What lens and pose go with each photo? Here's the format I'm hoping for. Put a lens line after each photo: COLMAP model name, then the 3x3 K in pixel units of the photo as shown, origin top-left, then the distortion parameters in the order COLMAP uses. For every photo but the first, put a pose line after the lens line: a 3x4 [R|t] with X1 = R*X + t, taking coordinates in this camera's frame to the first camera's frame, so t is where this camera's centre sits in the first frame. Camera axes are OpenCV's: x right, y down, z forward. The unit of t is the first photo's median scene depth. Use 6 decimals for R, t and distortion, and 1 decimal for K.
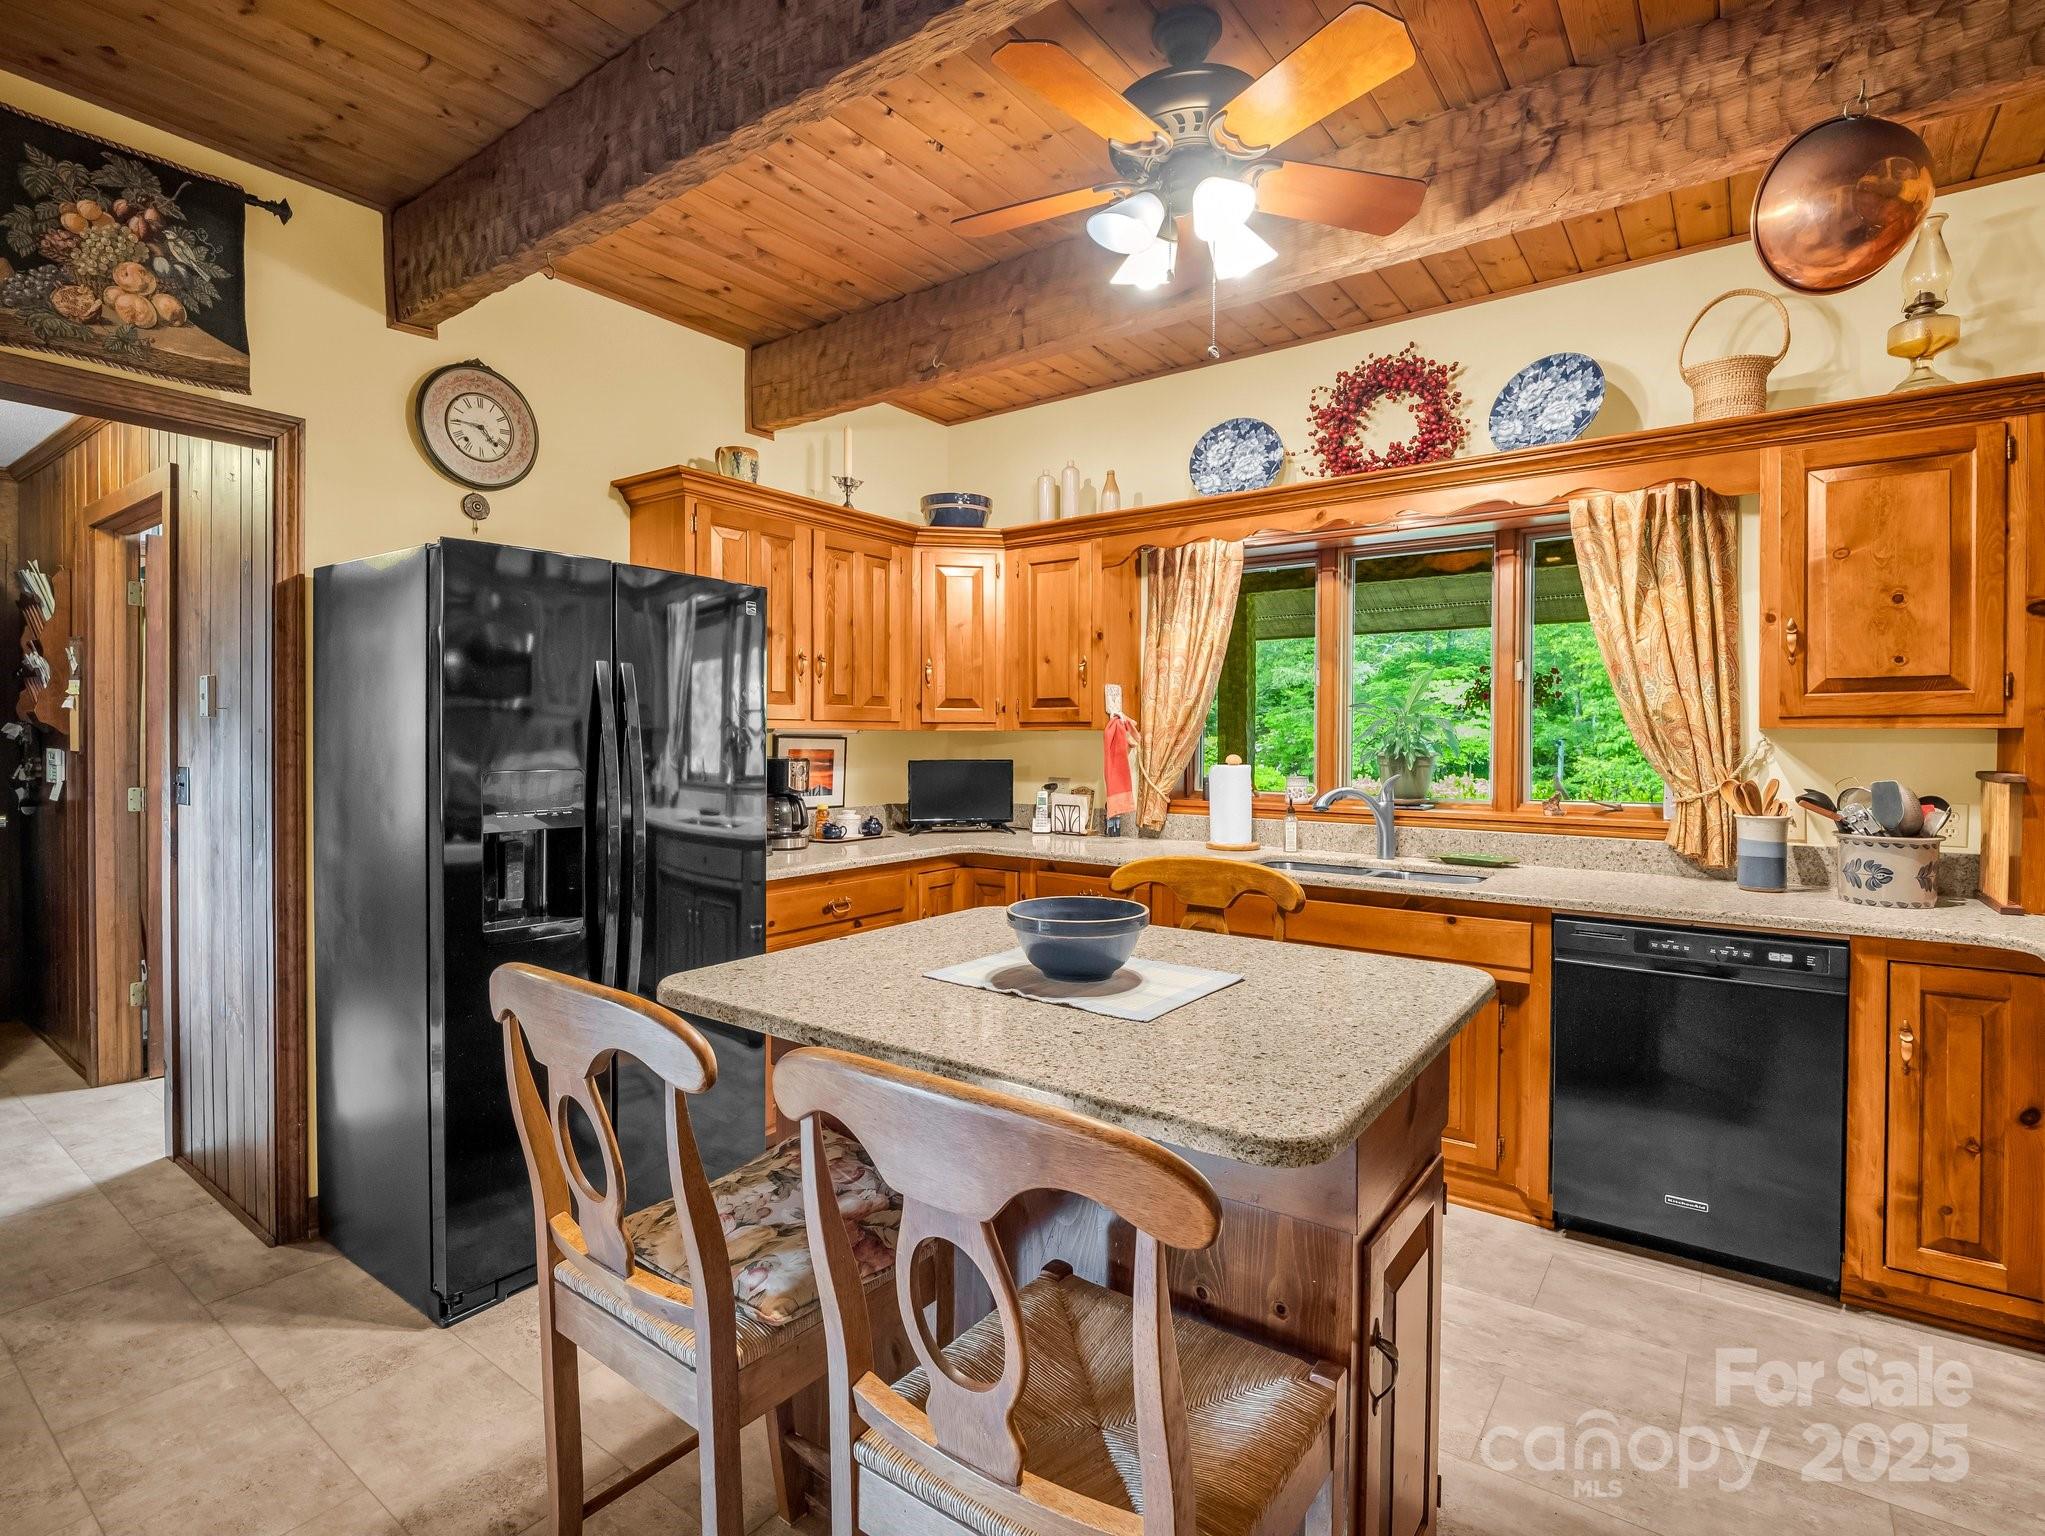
lens RADIAL K [[1006.6, 0, 1019.5], [0, 1006.6, 760.3], [0, 0, 1]] dist [-0.009758, -0.002501]
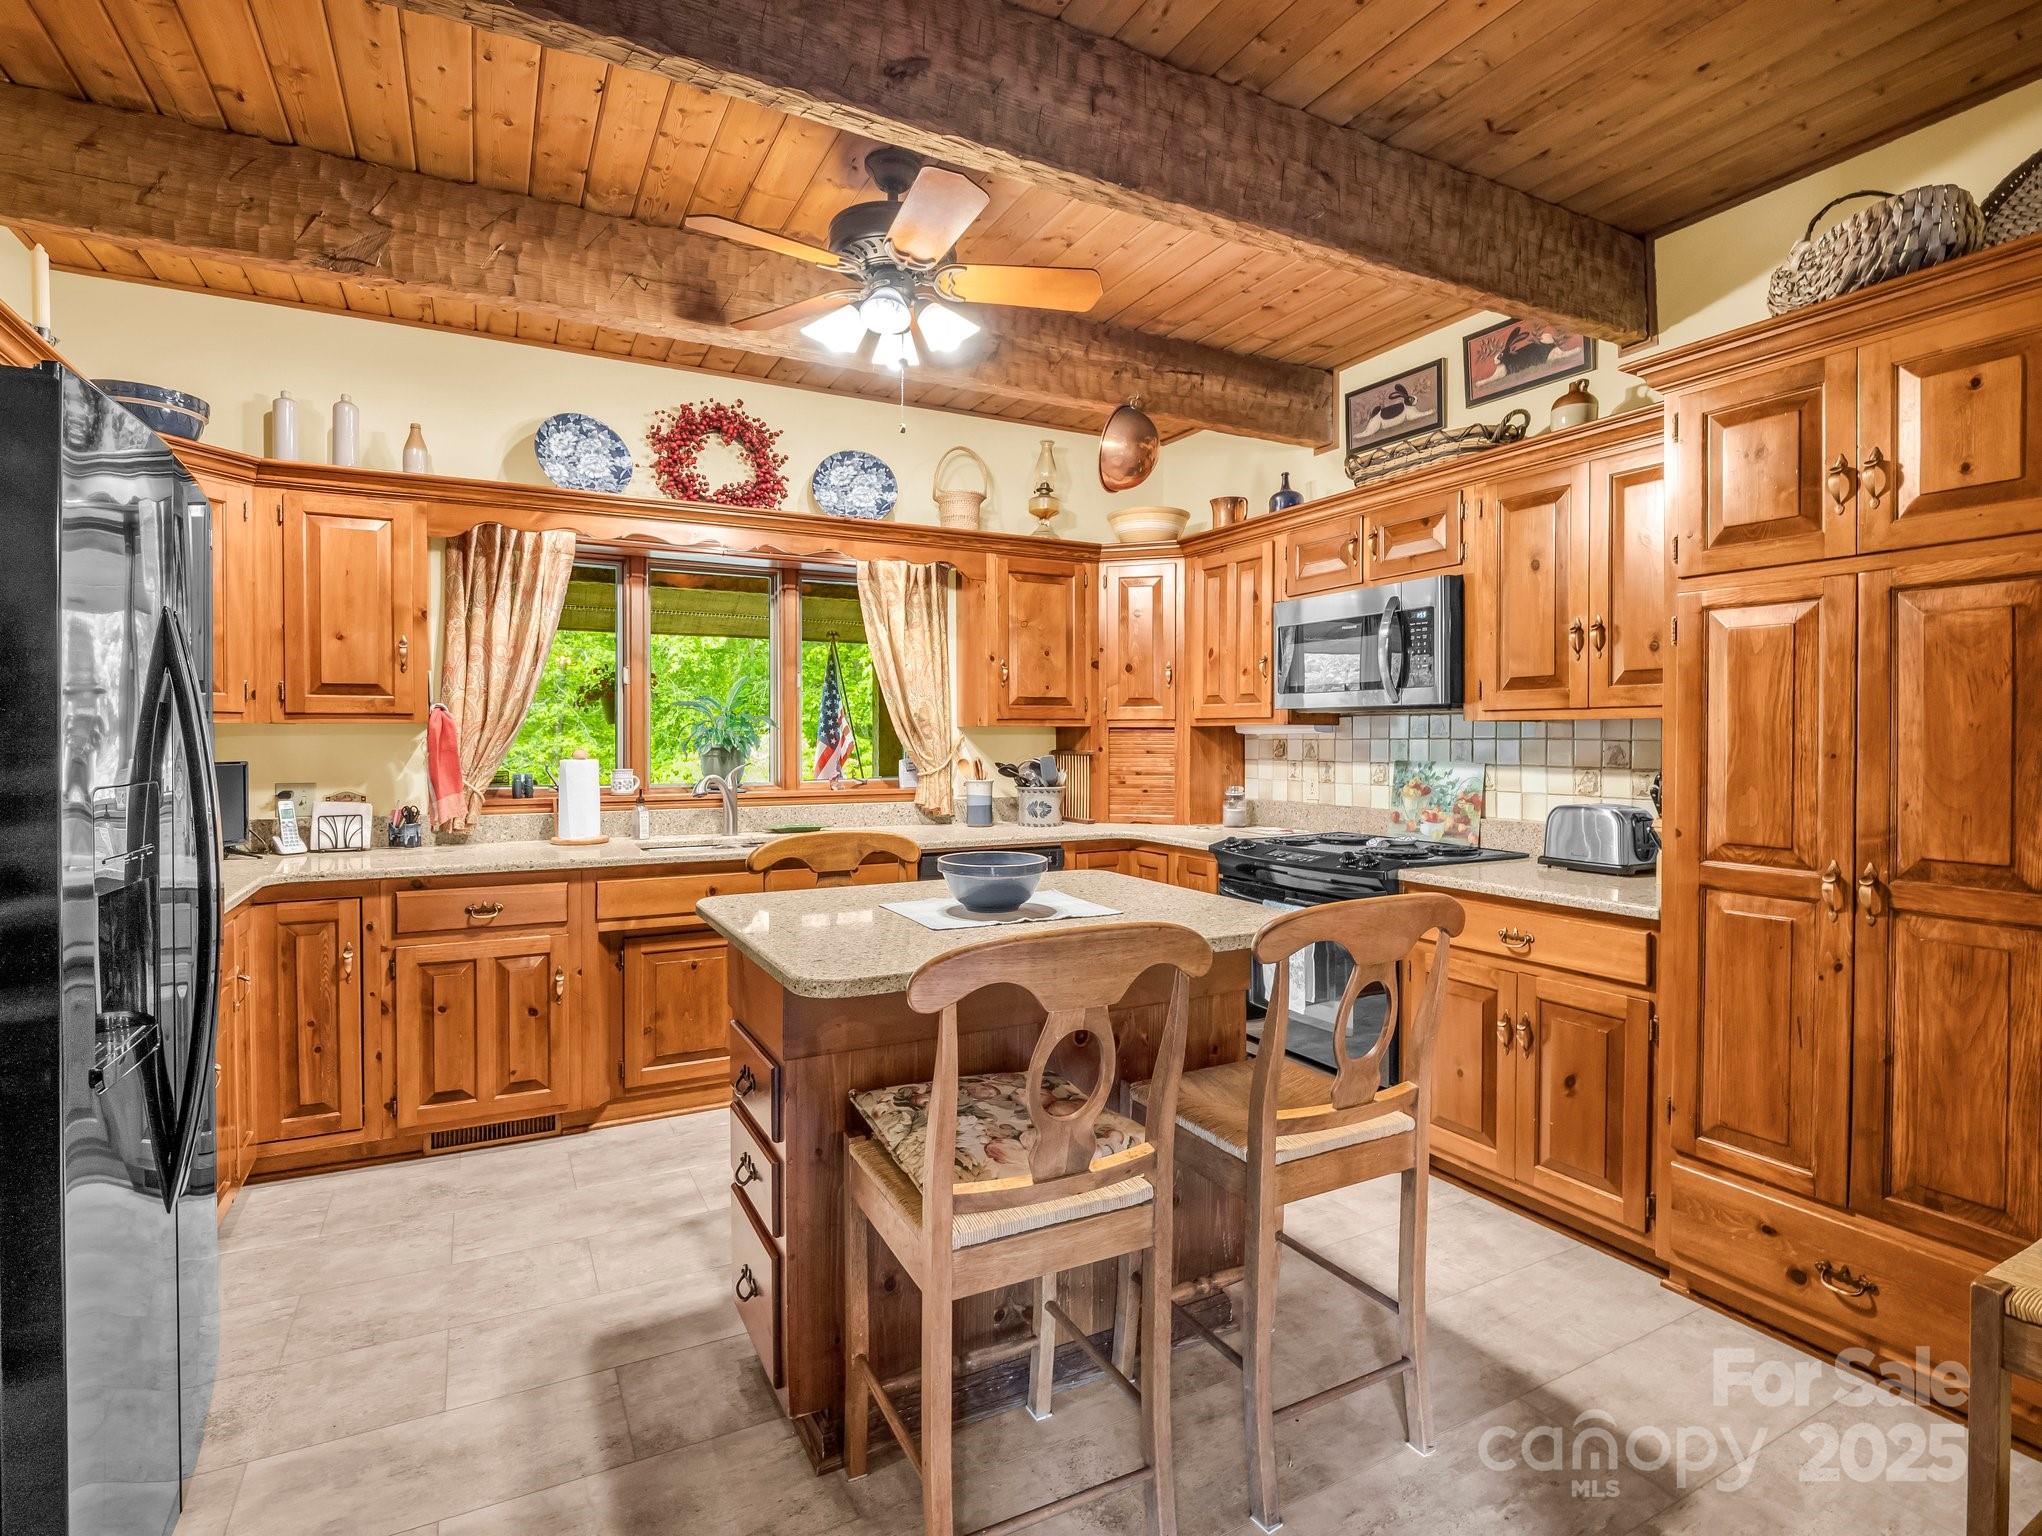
lens RADIAL K [[1001.3, 0, 1014.2], [0, 1001.3, 752.7], [0, 0, 1]] dist [-0.011702, -0.001473]
pose [[0.442178, -0.017079, 0.896765, -0.530056], [0.022292, 0.999719, 0.008048, -0.000218], [-0.896650, 0.016432, 0.442435, 0.188677]]
